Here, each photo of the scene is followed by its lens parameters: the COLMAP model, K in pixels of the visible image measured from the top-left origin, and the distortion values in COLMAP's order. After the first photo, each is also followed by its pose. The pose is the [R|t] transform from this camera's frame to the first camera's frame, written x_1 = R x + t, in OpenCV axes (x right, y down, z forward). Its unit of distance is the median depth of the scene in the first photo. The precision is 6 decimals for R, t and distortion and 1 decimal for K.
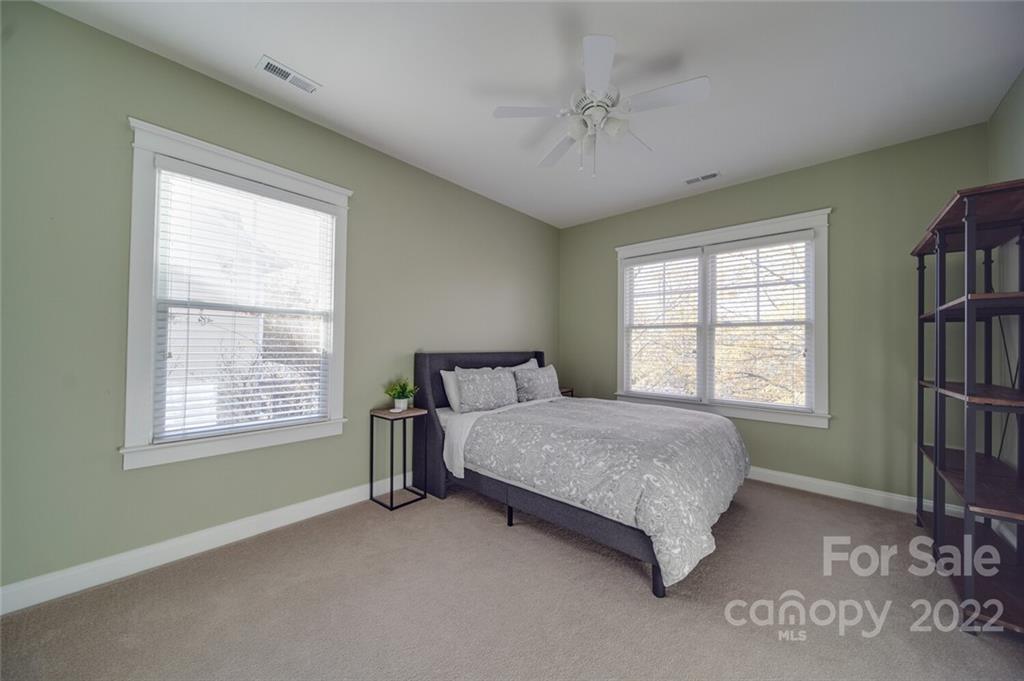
lens RADIAL K [[358.2, 0, 522.6], [0, 358.2, 346.2], [0, 0, 1]] dist [-0.000689, -0.001140]
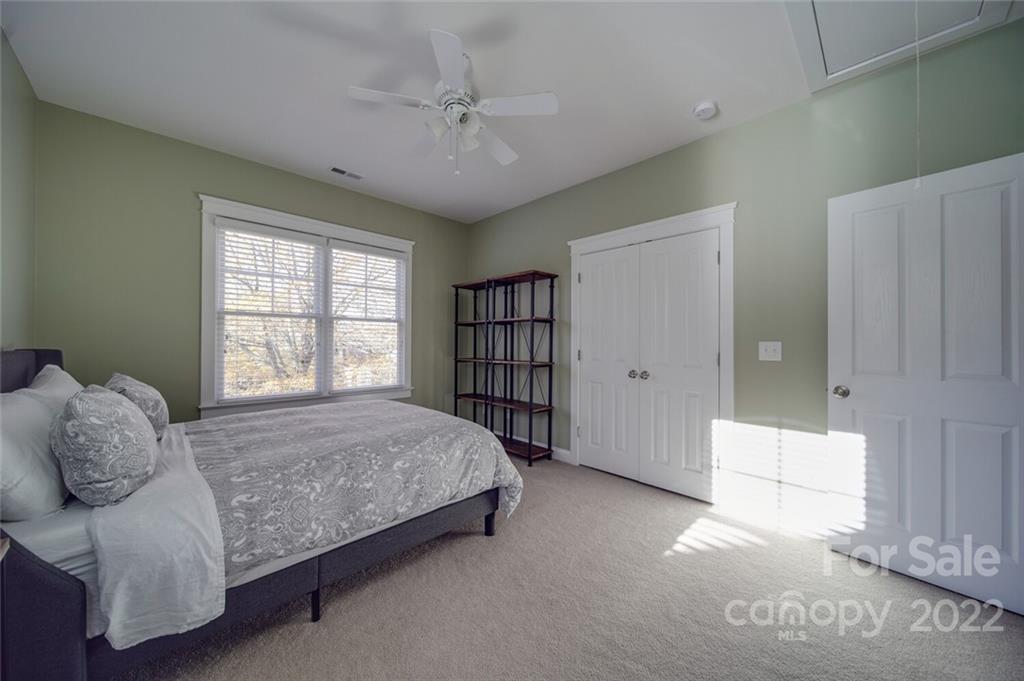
lens RADIAL K [[358.2, 0, 511.3], [0, 358.2, 340.2], [0, 0, 1]] dist [-0.000689, -0.001140]
pose [[0.075692, -0.006573, 0.997110, -0.572049], [-0.008771, 0.999935, 0.007258, -0.008254], [-0.997093, -0.009295, 0.075629, 0.536150]]
